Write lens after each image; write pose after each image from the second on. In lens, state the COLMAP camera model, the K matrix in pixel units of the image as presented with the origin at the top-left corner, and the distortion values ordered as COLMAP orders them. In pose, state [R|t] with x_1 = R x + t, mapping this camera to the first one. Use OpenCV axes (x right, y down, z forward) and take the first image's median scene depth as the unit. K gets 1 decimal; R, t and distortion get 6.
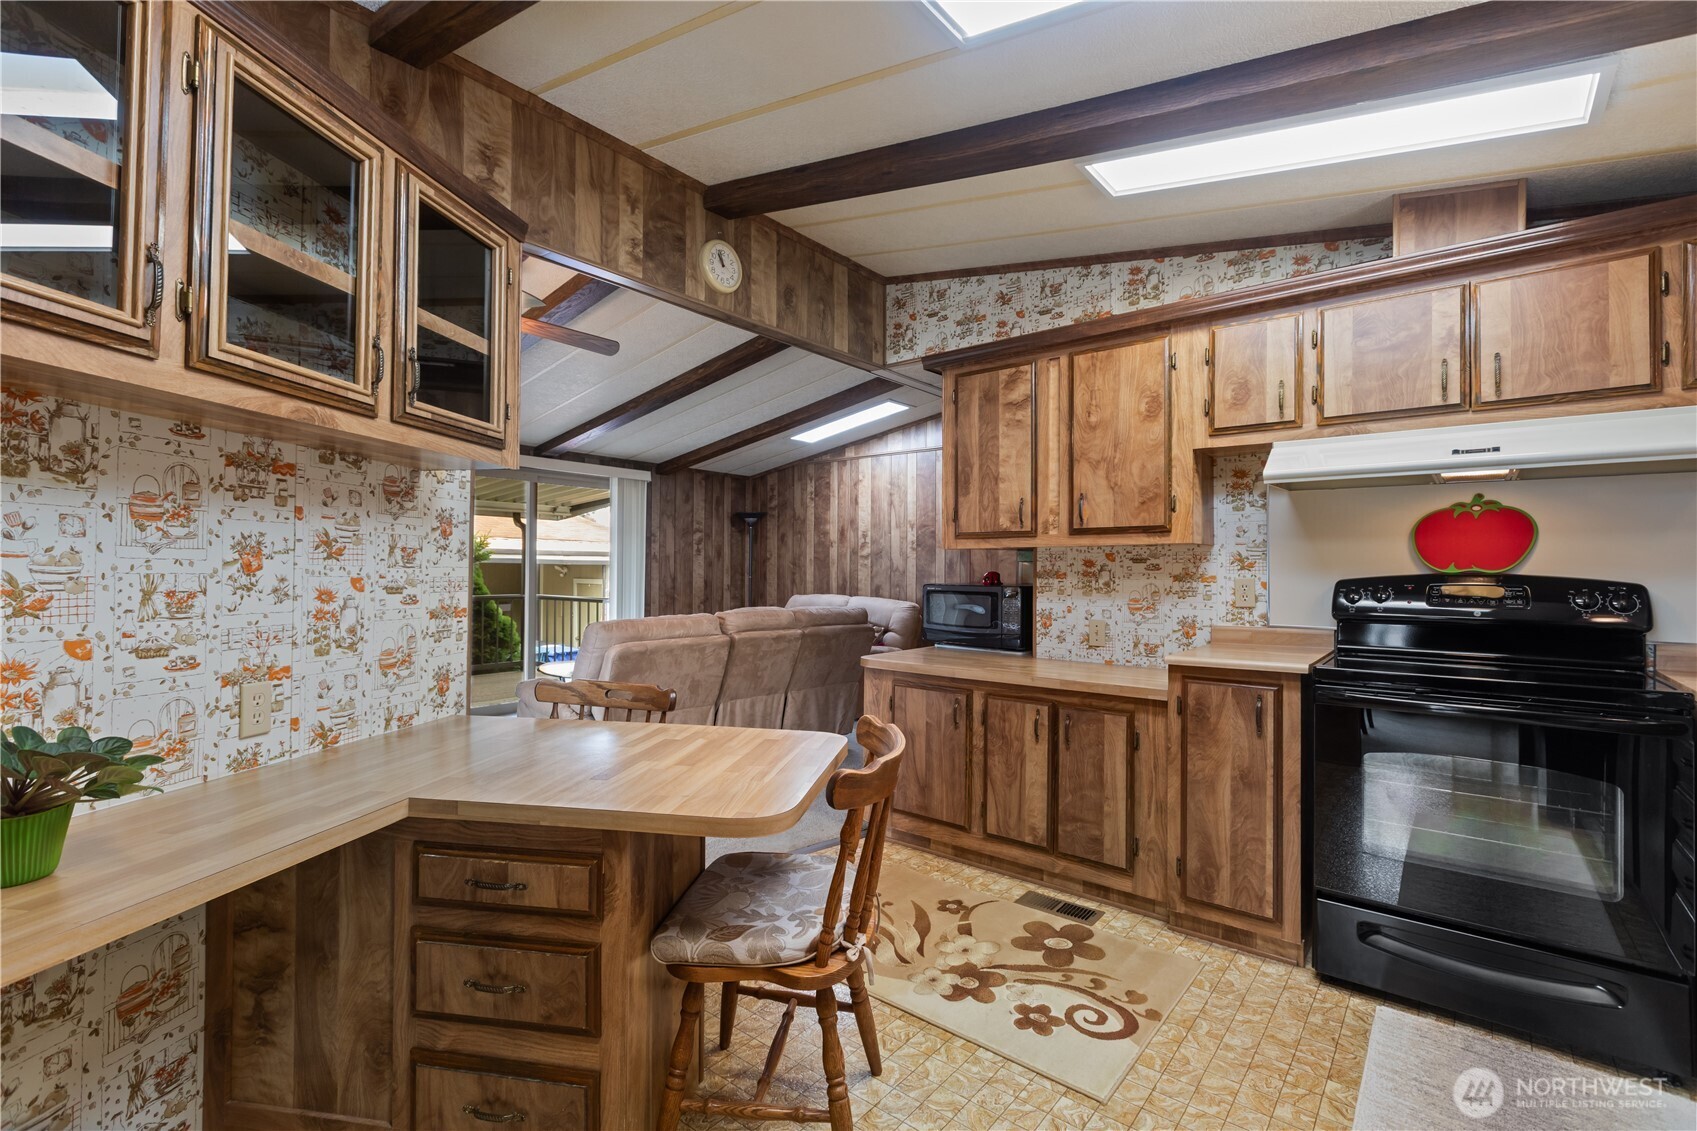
lens RADIAL K [[765.6, 0, 850.3], [0, 765.6, 563.9], [0, 0, 1]] dist [0.001406, -0.000632]
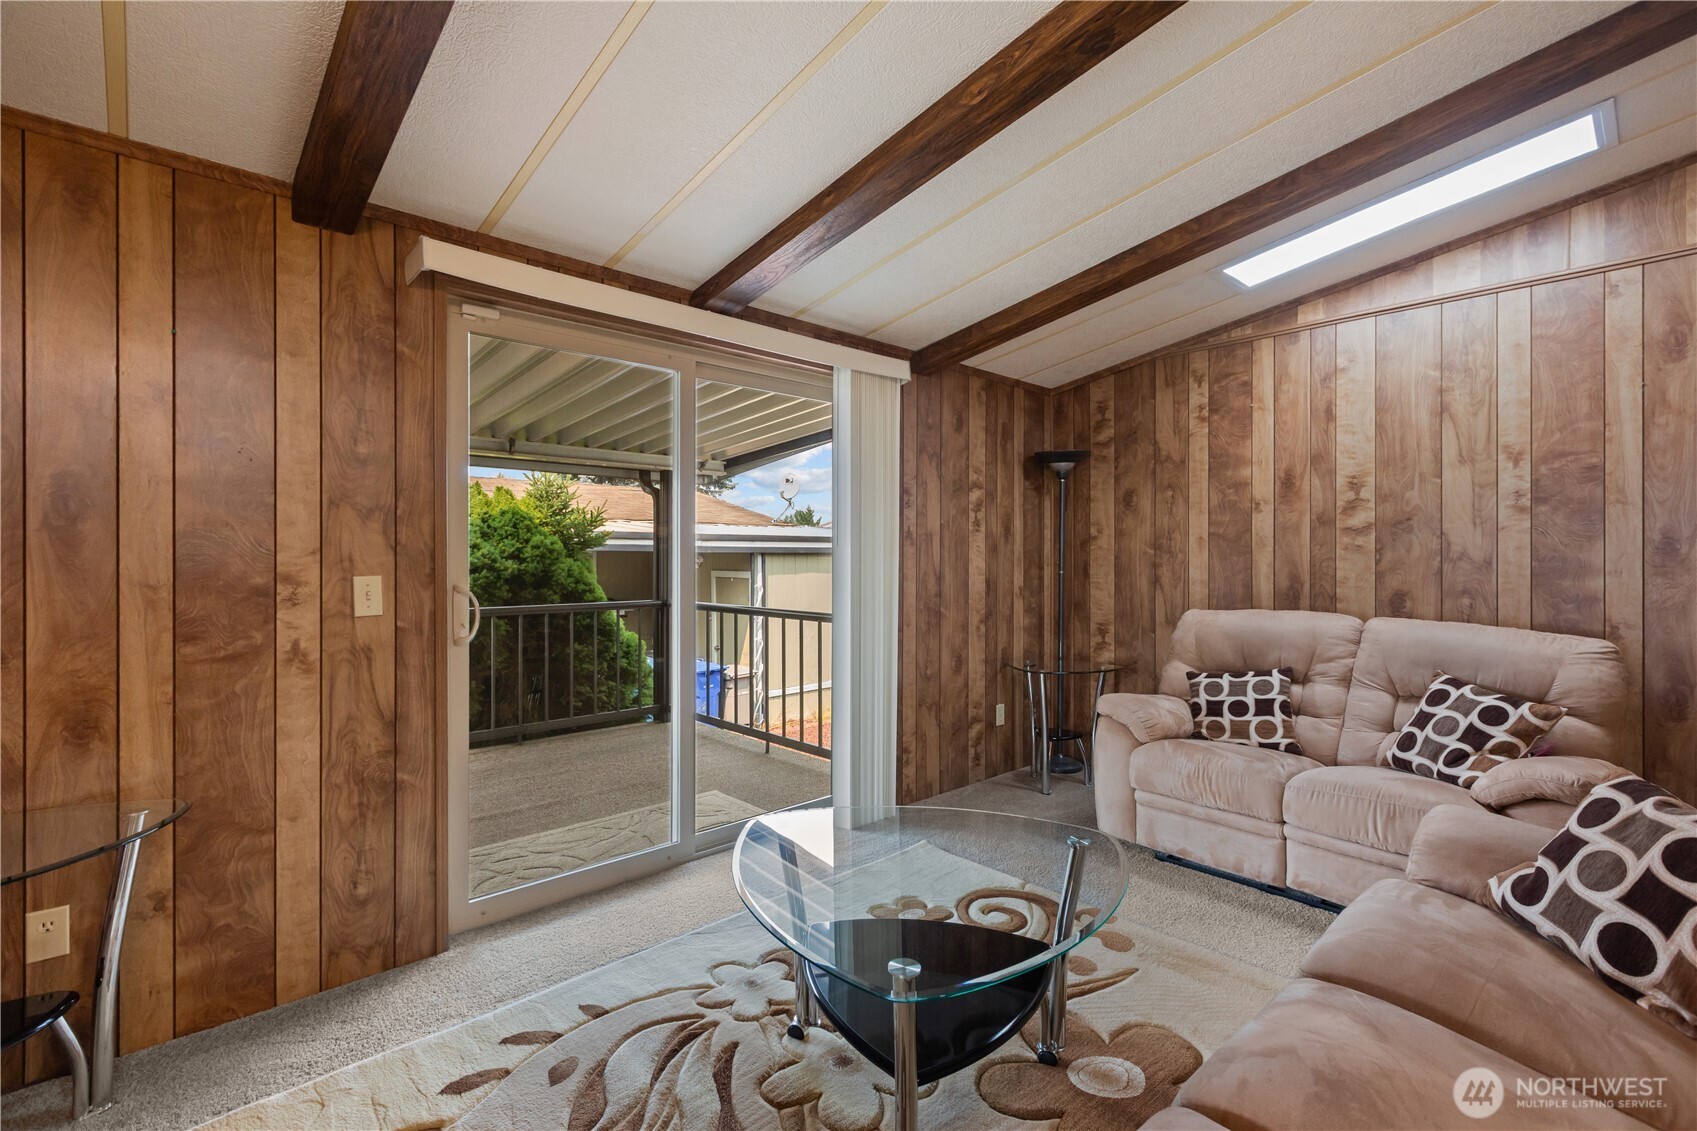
lens RADIAL K [[765.6, 0, 849.8], [0, 765.6, 564.5], [0, 0, 1]] dist [0.001406, -0.000632]
pose [[0.990813, -0.005697, -0.135116, -0.215401], [0.008076, 0.999822, 0.017071, 0.001240], [0.134995, -0.018005, 0.990683, 0.465742]]
